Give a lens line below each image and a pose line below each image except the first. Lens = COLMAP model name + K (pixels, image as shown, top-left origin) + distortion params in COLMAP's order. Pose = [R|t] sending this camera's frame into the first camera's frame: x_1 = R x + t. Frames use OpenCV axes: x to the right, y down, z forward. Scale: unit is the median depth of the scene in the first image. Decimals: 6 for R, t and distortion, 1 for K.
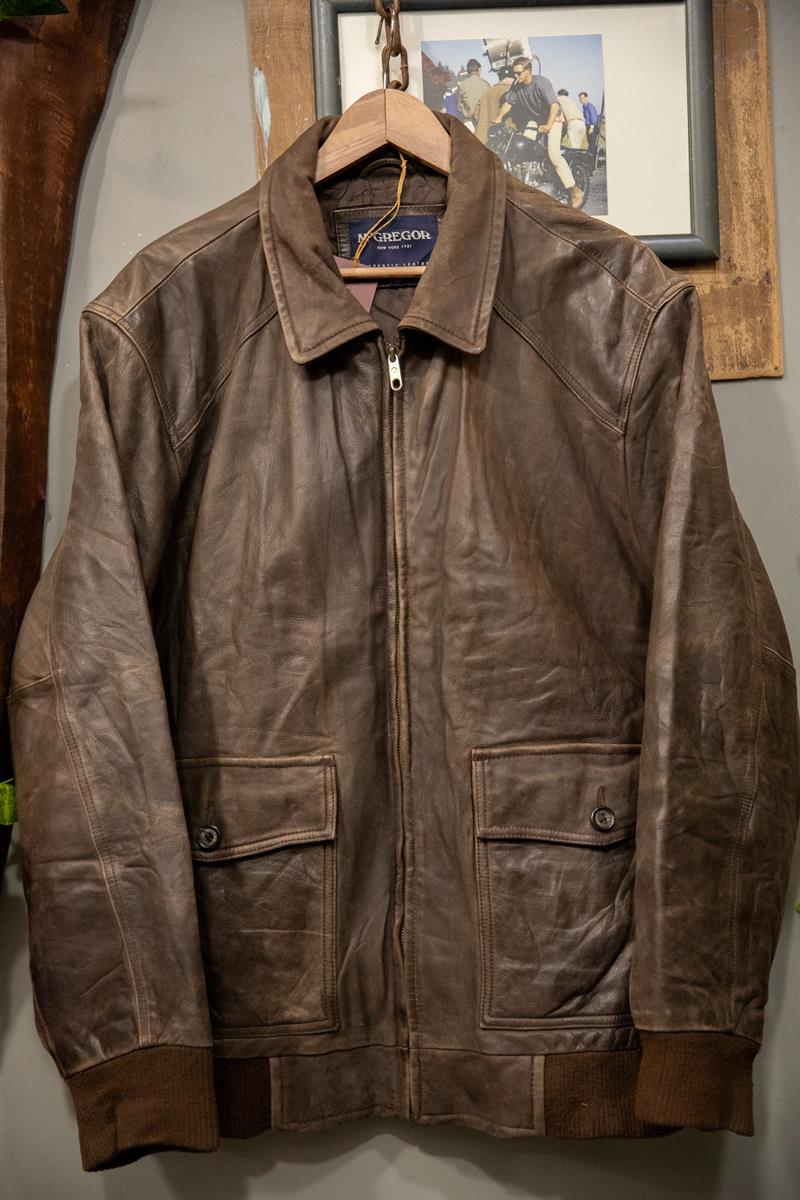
lens RADIAL K [[1711.8, 0, 401.4], [0, 1711.8, 603.6], [0, 0, 1]] dist [0.102623, 0.000000]
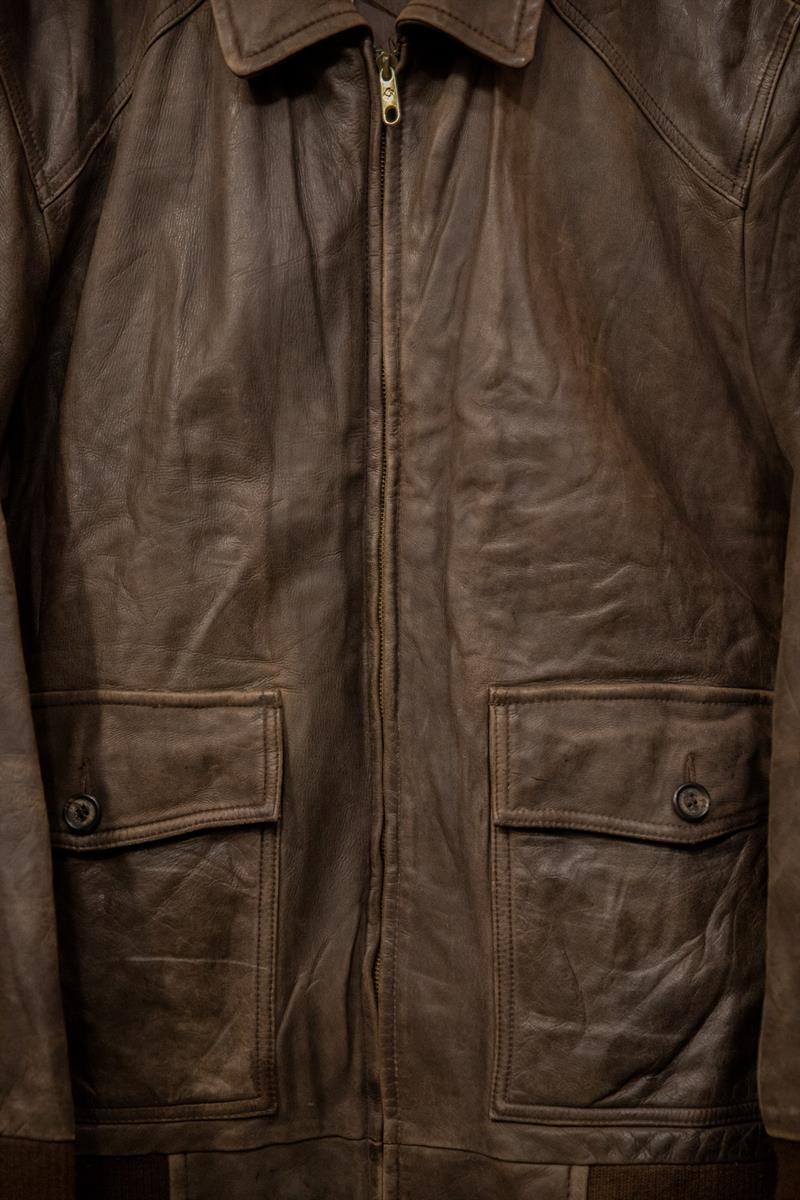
lens RADIAL K [[2152.4, 0, 396.3], [0, 2152.4, 558.1], [0, 0, 1]] dist [0.306888, 0.000000]
pose [[0.999546, 0.030062, -0.002106, 0.005585], [-0.030039, 0.999496, 0.010237, 0.028578], [0.002413, -0.010170, 0.999945, 0.182985]]
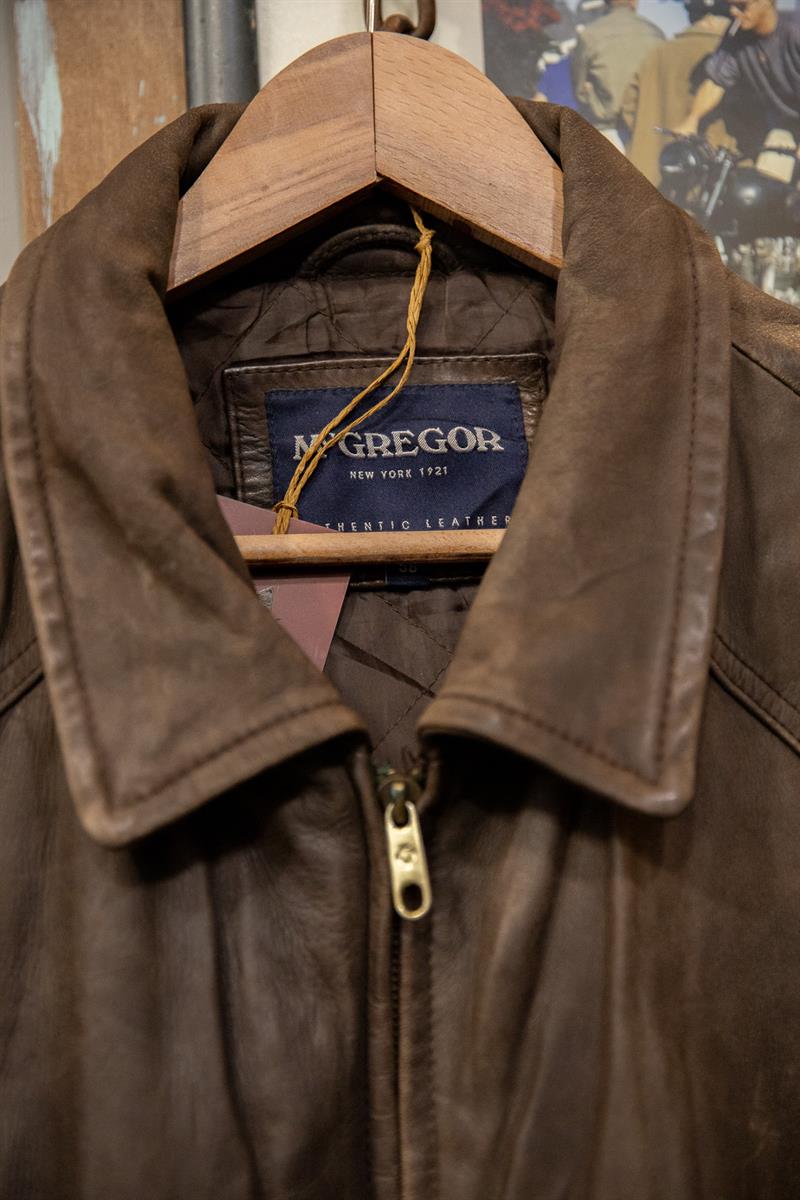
lens RADIAL K [[2039.8, 0, 407.3], [0, 2039.8, 596.3], [0, 0, 1]] dist [0.049666, 0.000000]
pose [[0.999735, 0.006381, 0.022118, -0.012473], [-0.004244, 0.995435, -0.095352, -0.146190], [-0.022626, 0.095233, 0.995198, 0.605881]]
